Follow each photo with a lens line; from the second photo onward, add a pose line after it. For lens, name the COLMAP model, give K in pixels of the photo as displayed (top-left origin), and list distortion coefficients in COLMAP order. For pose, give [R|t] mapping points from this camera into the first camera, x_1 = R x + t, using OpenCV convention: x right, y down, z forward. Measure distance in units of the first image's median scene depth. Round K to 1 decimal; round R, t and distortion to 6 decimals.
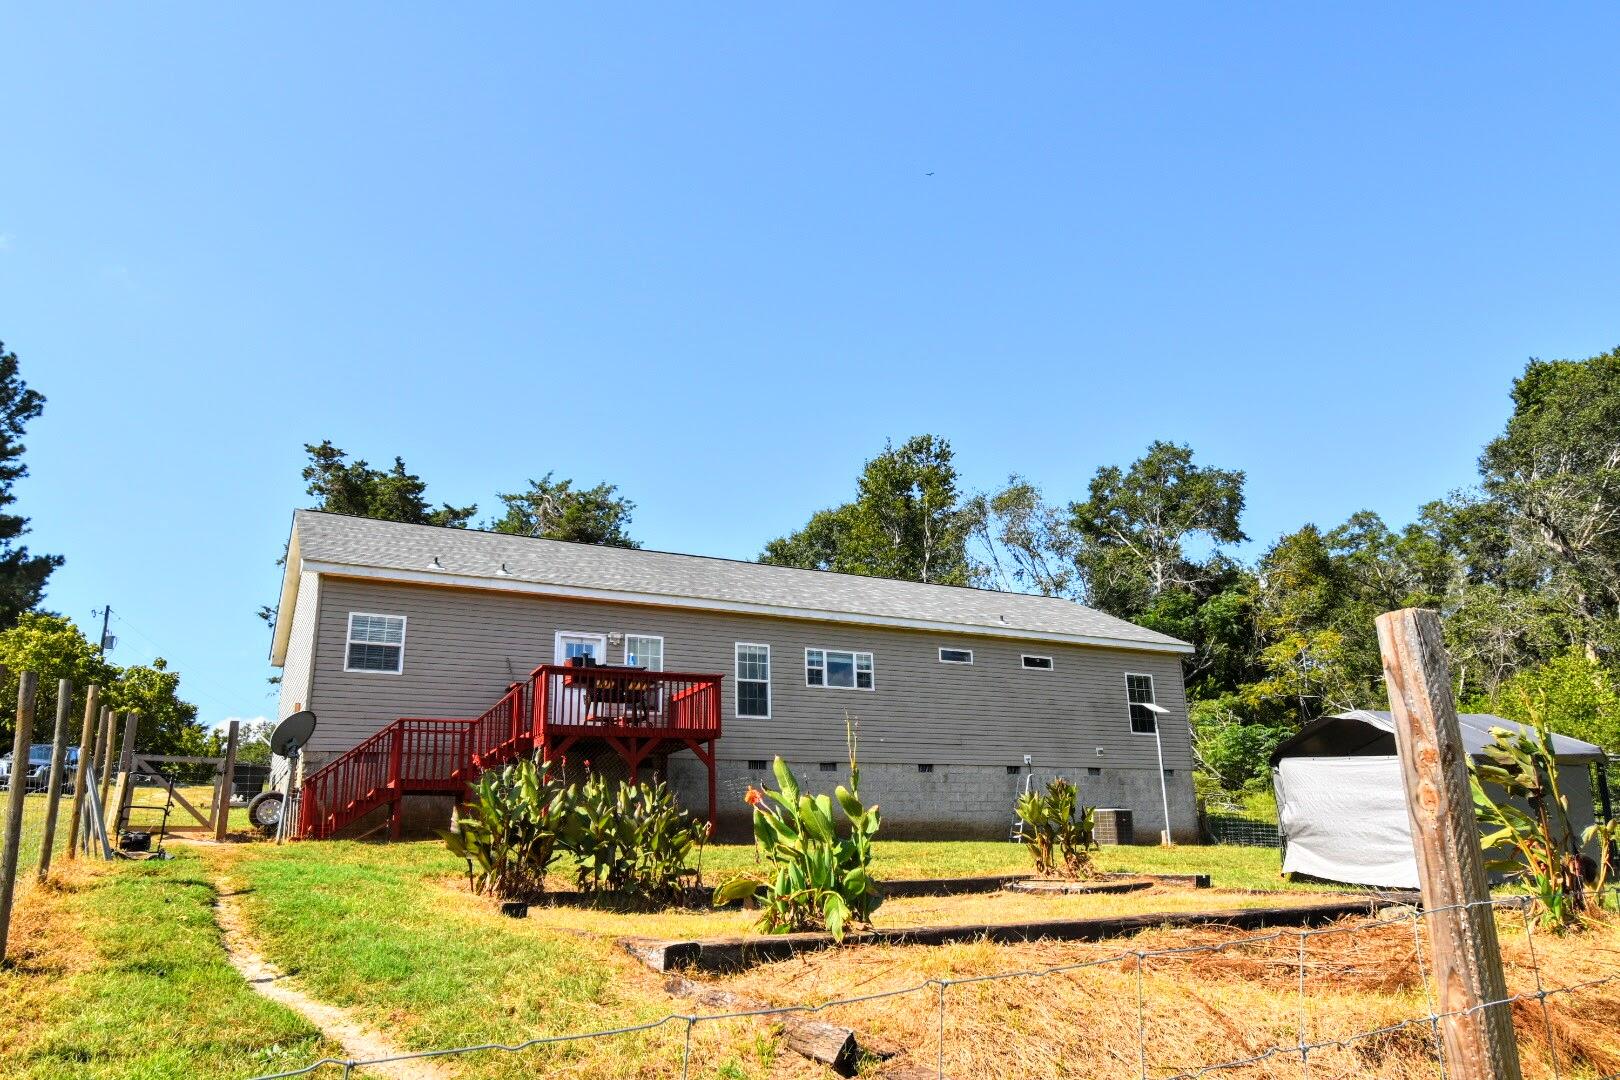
lens RADIAL K [[1090.7, 0, 810.0], [0, 1090.7, 540.0], [0, 0, 1]] dist [0.037544, -0.072987]
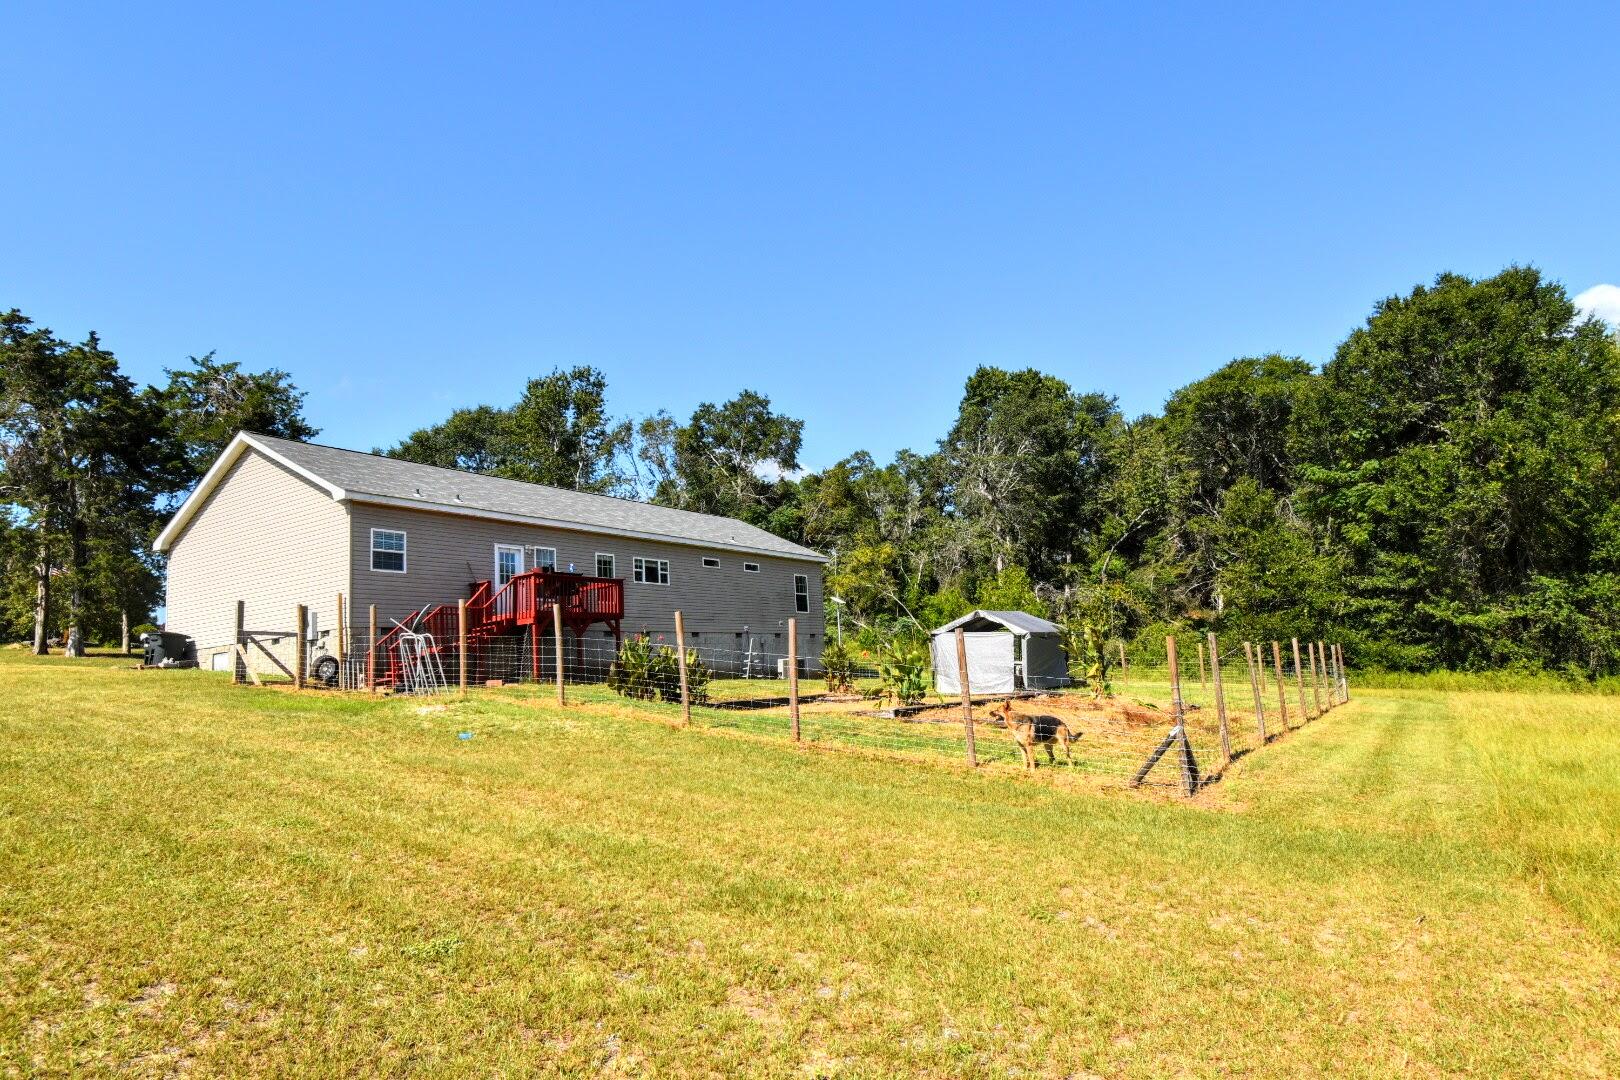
lens RADIAL K [[1003.6, 0, 810.0], [0, 1003.6, 540.0], [0, 0, 1]] dist [-0.000150, -0.000219]
pose [[0.874502, 0.041666, 0.483228, -0.212565], [-0.101855, 0.989863, 0.098978, -0.039482], [-0.474206, -0.135776, 0.869882, -0.144109]]
